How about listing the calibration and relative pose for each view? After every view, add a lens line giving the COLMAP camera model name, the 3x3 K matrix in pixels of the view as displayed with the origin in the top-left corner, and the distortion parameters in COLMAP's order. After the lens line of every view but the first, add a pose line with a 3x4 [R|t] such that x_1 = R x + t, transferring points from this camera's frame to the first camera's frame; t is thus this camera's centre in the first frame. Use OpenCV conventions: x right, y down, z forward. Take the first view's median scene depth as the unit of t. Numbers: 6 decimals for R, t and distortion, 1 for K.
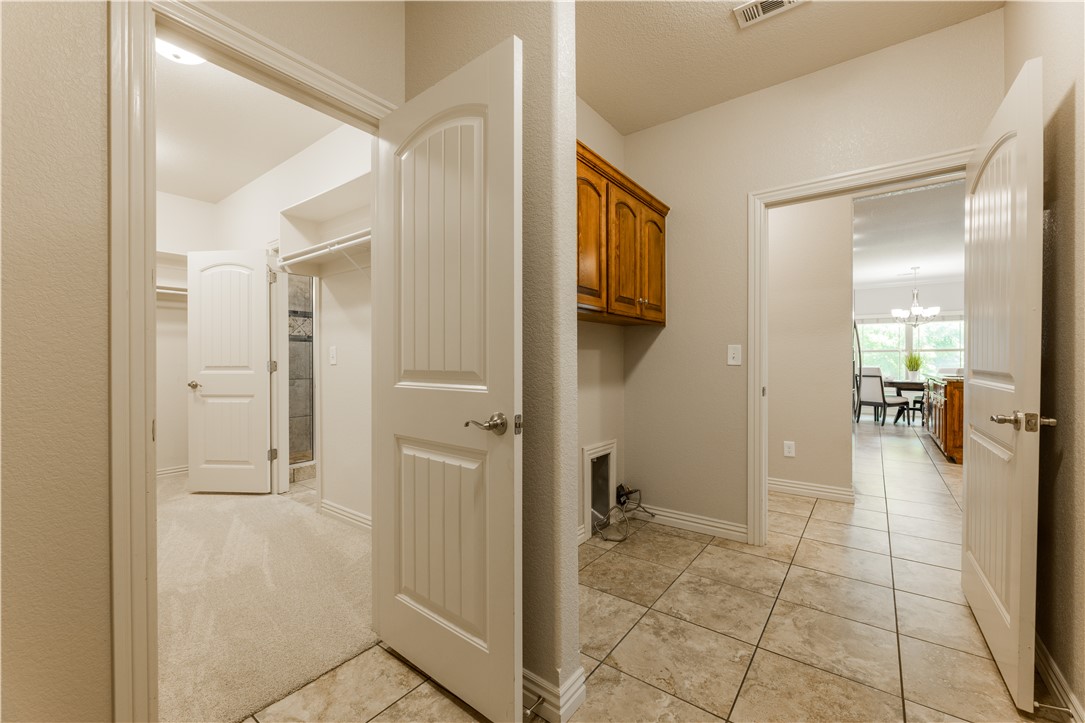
lens RADIAL K [[456.7, 0, 530.5], [0, 456.7, 362.5], [0, 0, 1]] dist [0.002404, -0.000053]
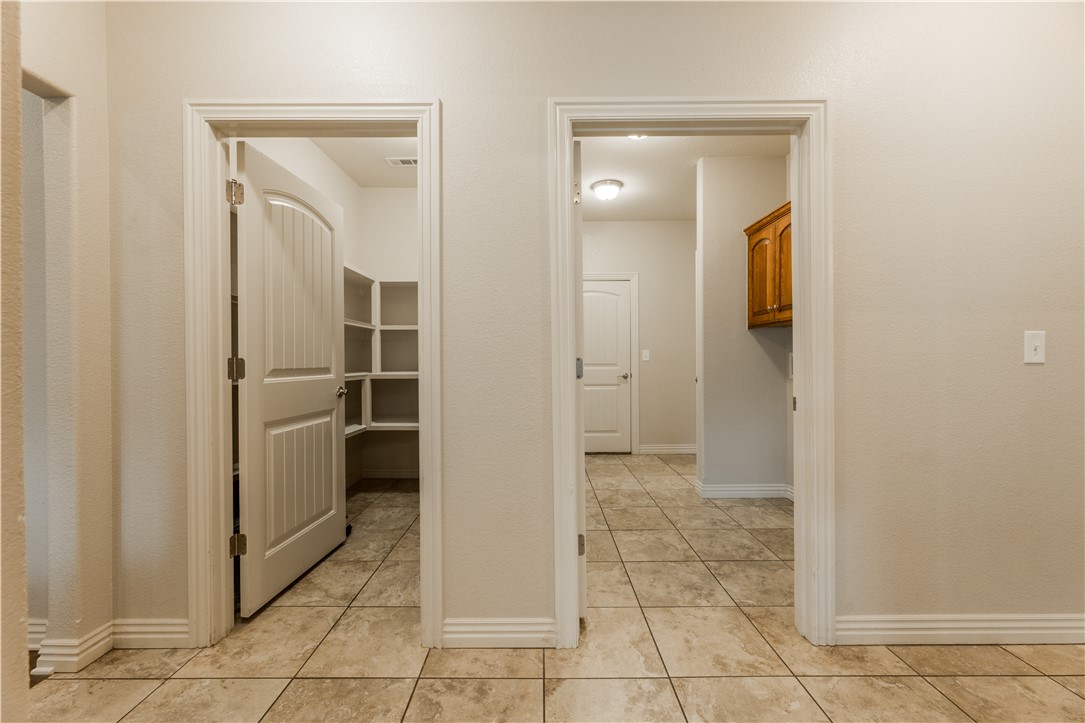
lens RADIAL K [[456.7, 0, 530.5], [0, 456.7, 362.5], [0, 0, 1]] dist [0.002404, -0.000053]
pose [[-0.814280, 0.006707, -0.580433, 1.612660], [0.005353, 0.999977, 0.004045, -0.003816], [0.580447, 0.000187, -0.814298, 1.737745]]
